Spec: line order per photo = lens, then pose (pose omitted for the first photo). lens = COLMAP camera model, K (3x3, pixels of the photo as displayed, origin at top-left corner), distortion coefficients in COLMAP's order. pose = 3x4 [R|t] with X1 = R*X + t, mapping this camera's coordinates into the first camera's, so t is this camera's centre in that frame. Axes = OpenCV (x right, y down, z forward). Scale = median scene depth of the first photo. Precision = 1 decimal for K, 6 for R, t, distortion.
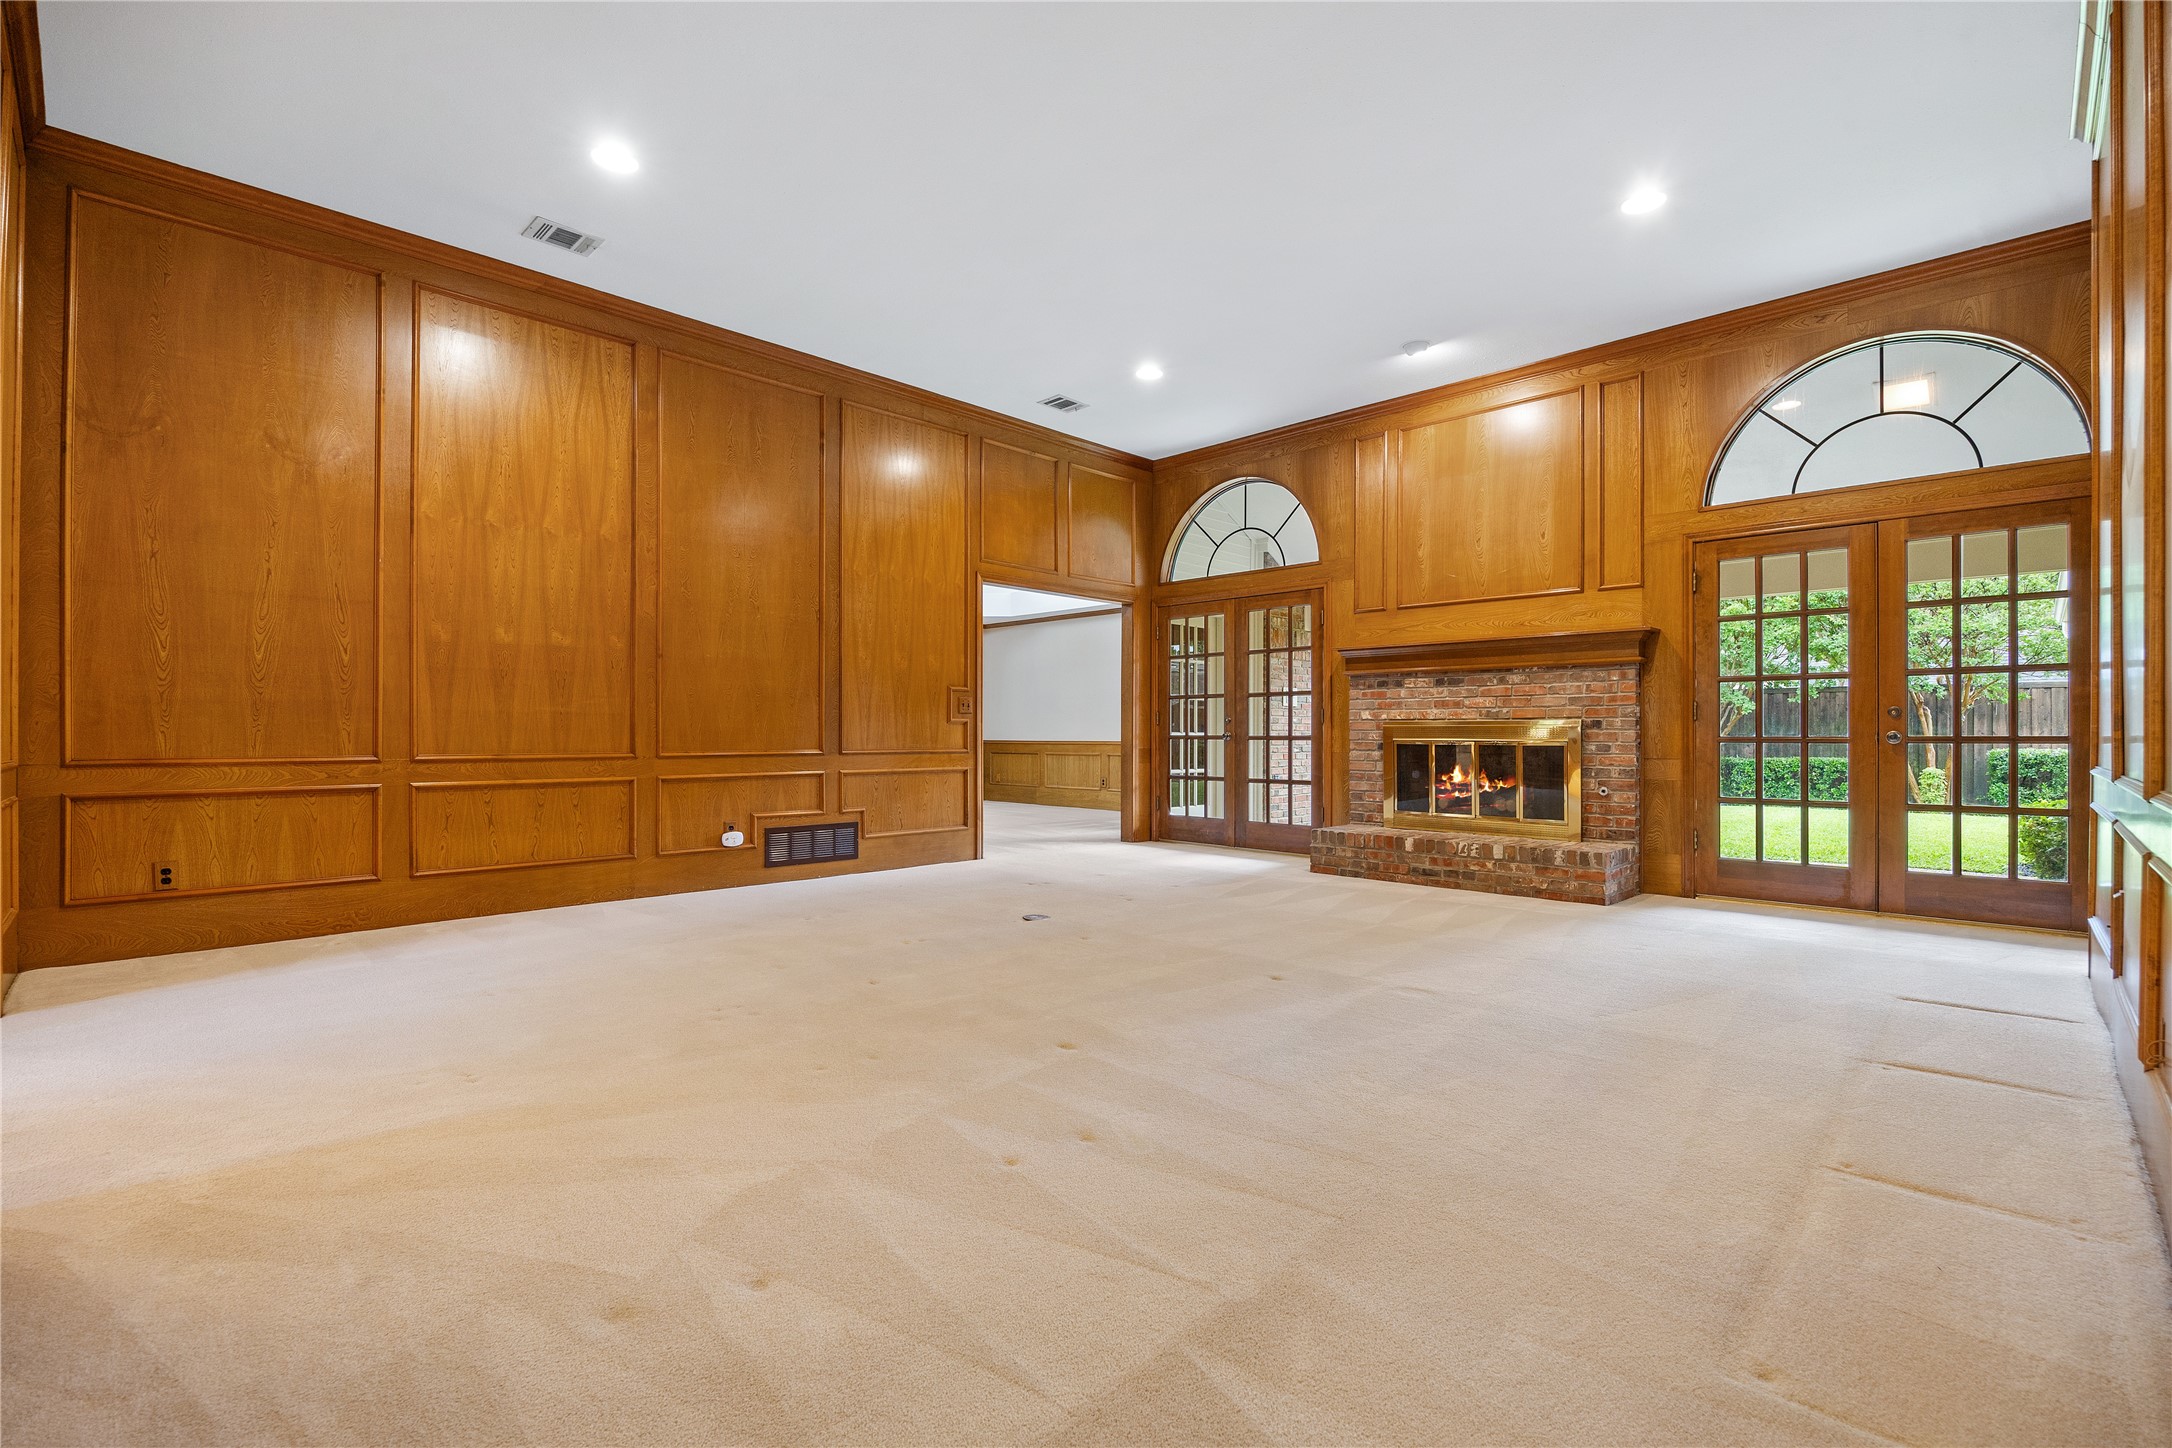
lens RADIAL K [[952.3, 0, 1089.8], [0, 952.3, 733.4], [0, 0, 1]] dist [-0.002158, 0.000820]
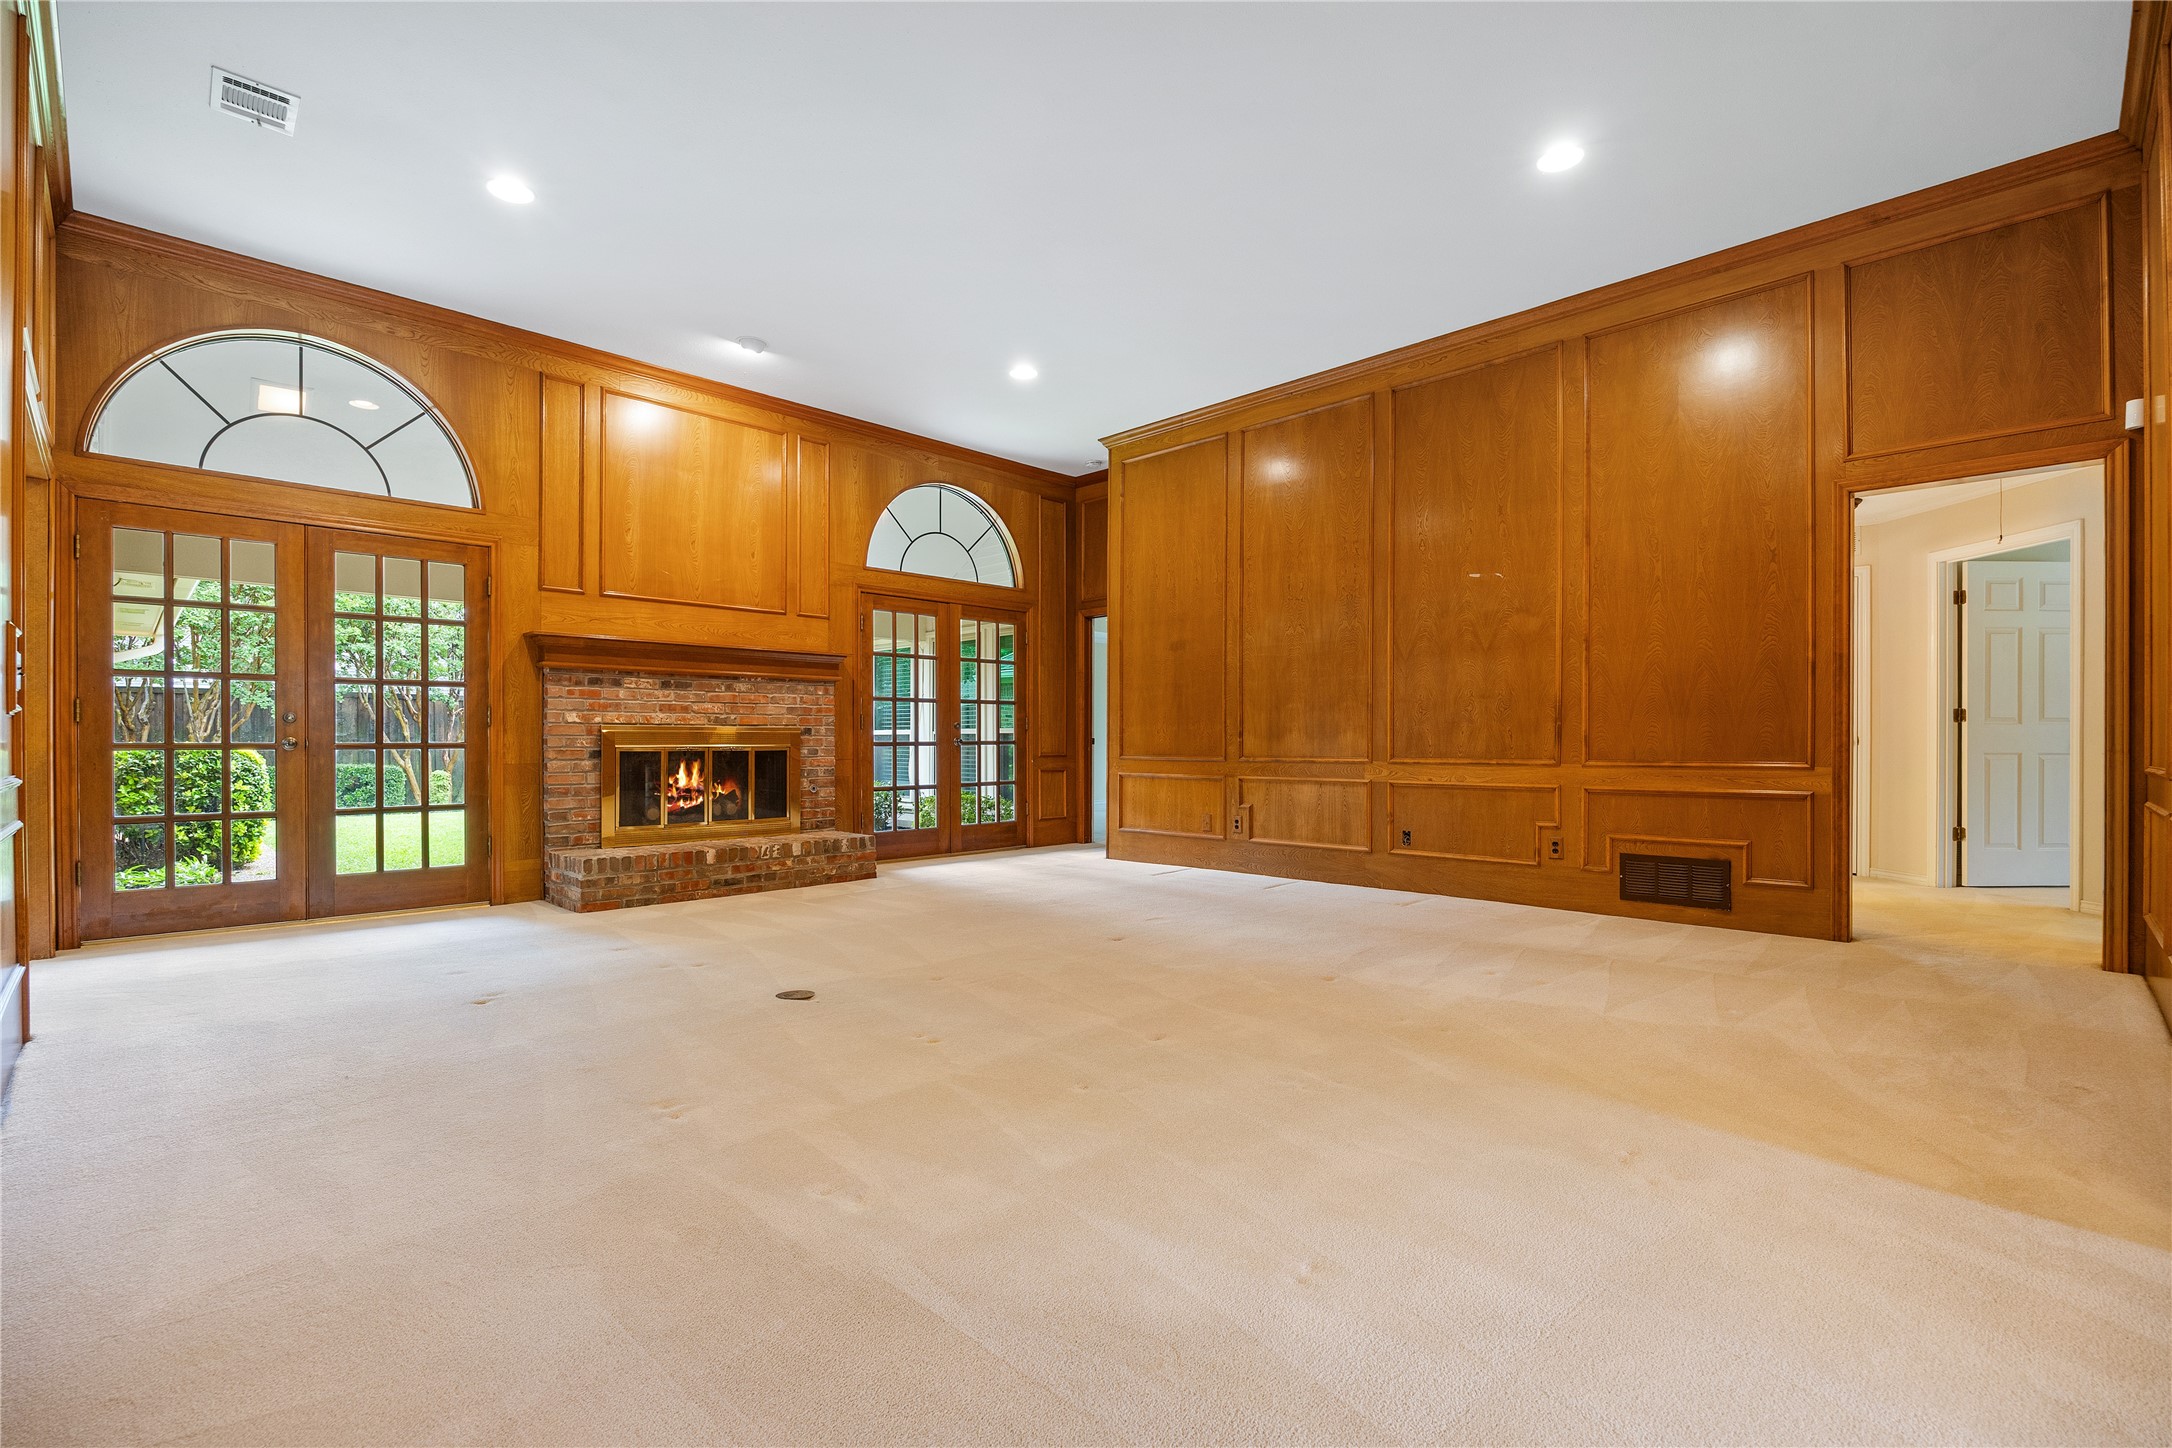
lens RADIAL K [[992.5, 0, 1079.2], [0, 992.5, 745.0], [0, 0, 1]] dist [0.000133, 0.000088]
pose [[0.010087, -0.005823, 0.999932, -0.612405], [0.000263, 0.999983, 0.005820, 0.000009], [-0.999949, 0.000204, 0.010089, 0.591200]]
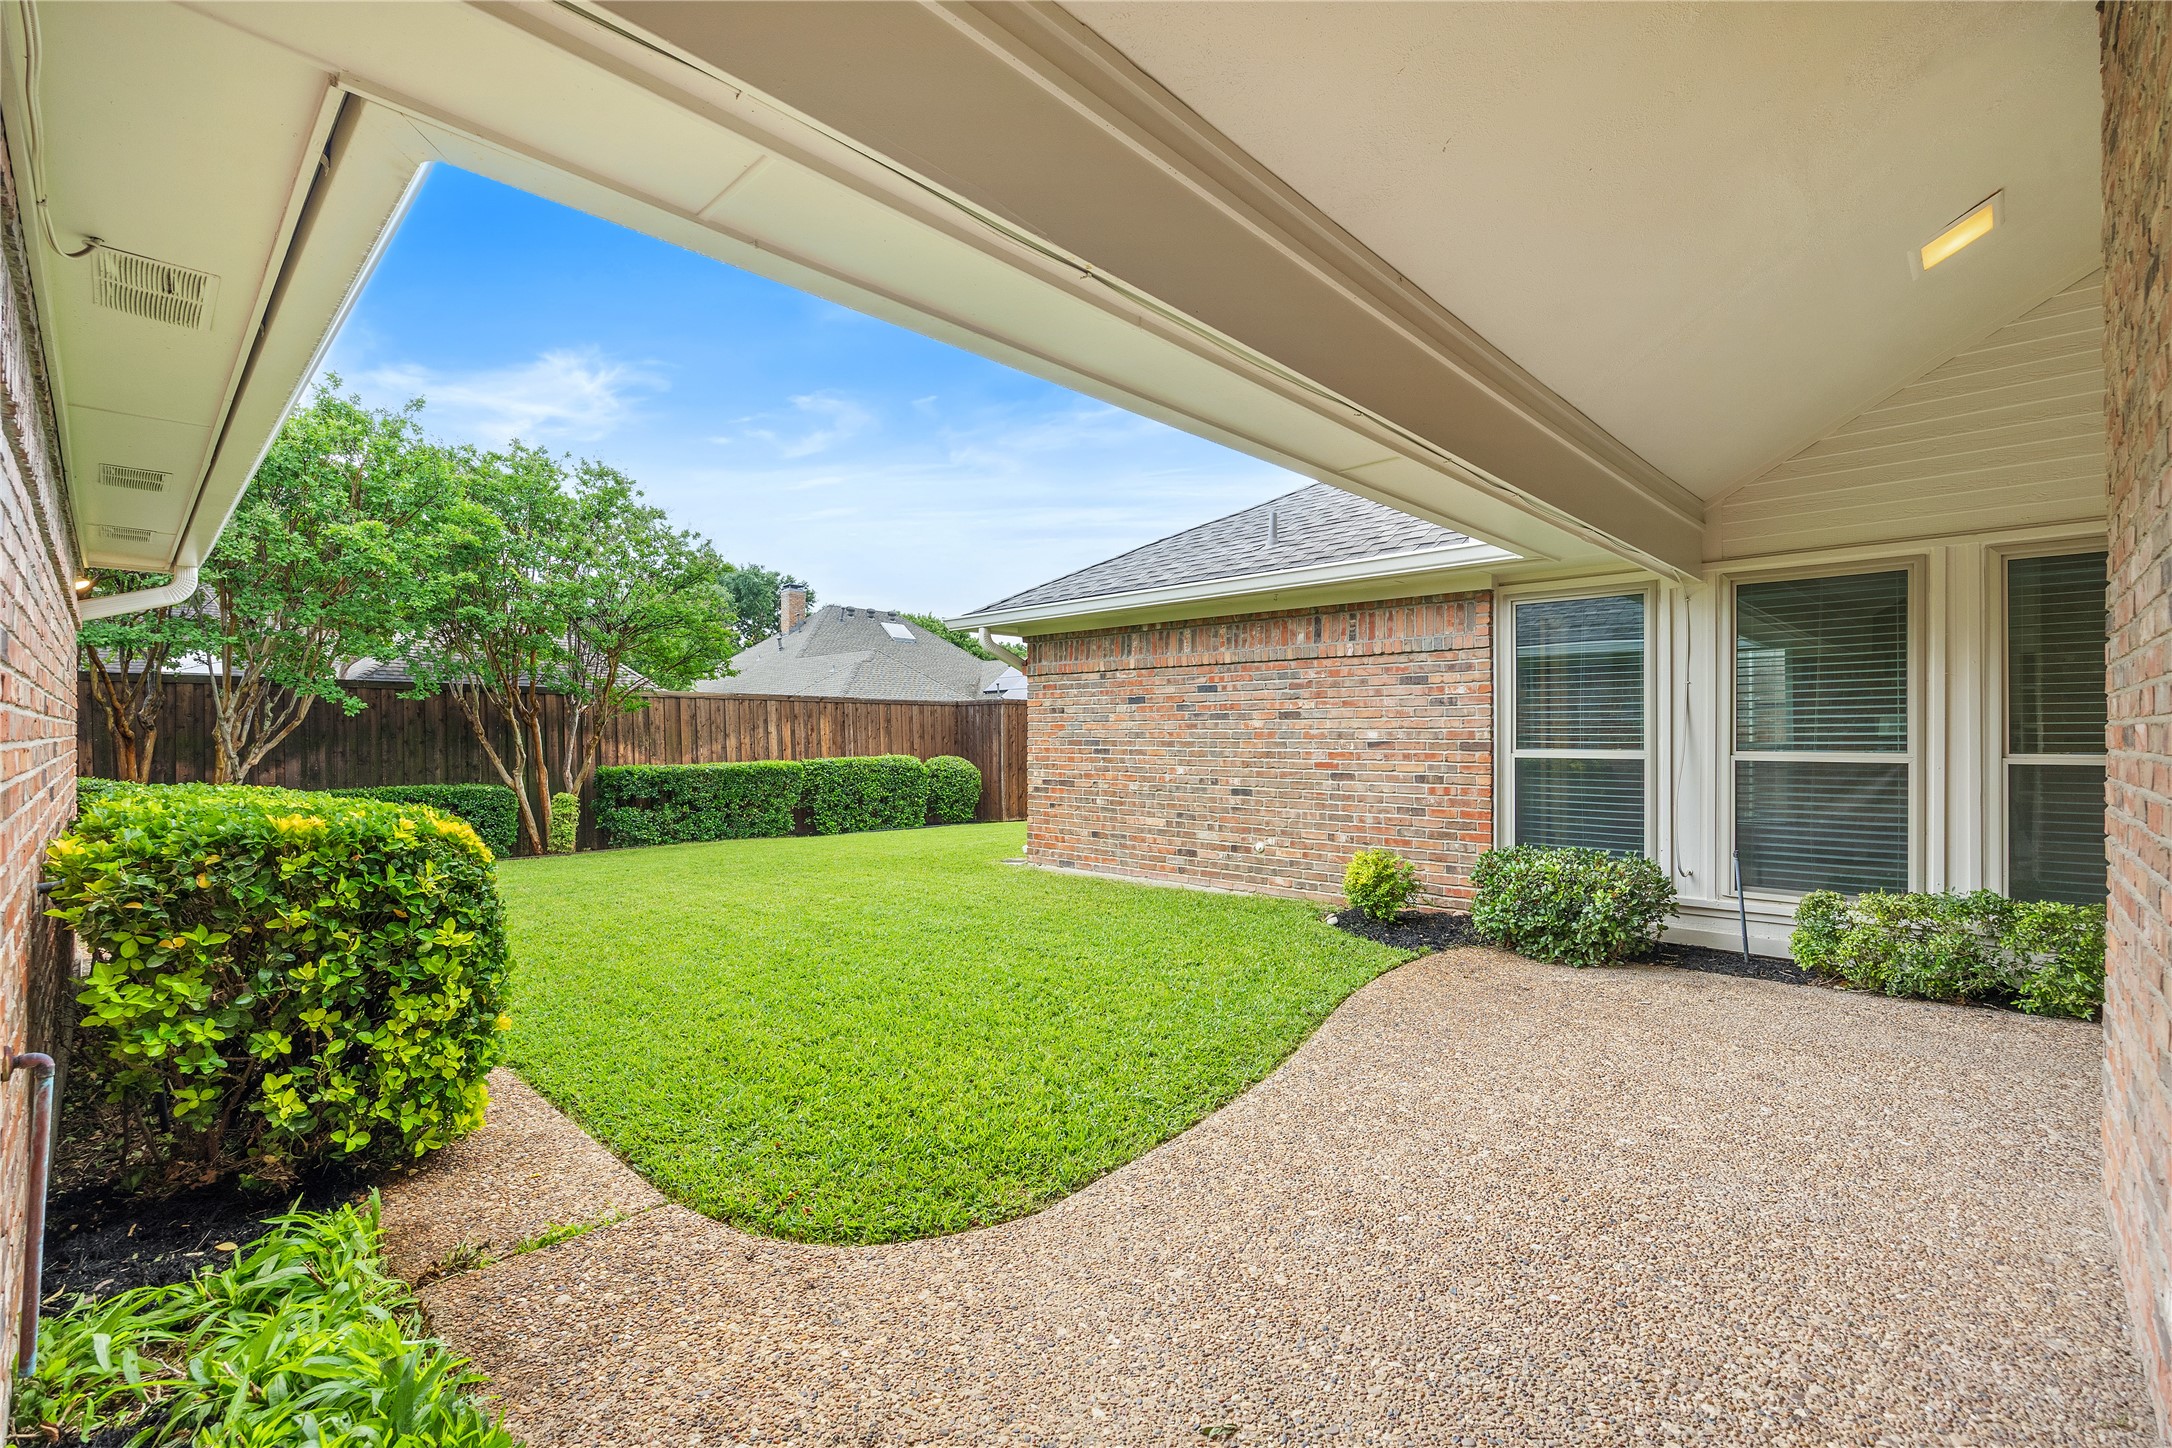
lens RADIAL K [[952.3, 0, 1089.8], [0, 952.3, 733.4], [0, 0, 1]] dist [-0.002158, 0.000820]
pose [[-0.019448, 0.001125, 0.999810, 0.227336], [0.001287, 0.999999, -0.001100, -0.030495], [-0.999810, 0.001266, -0.019449, 1.410880]]
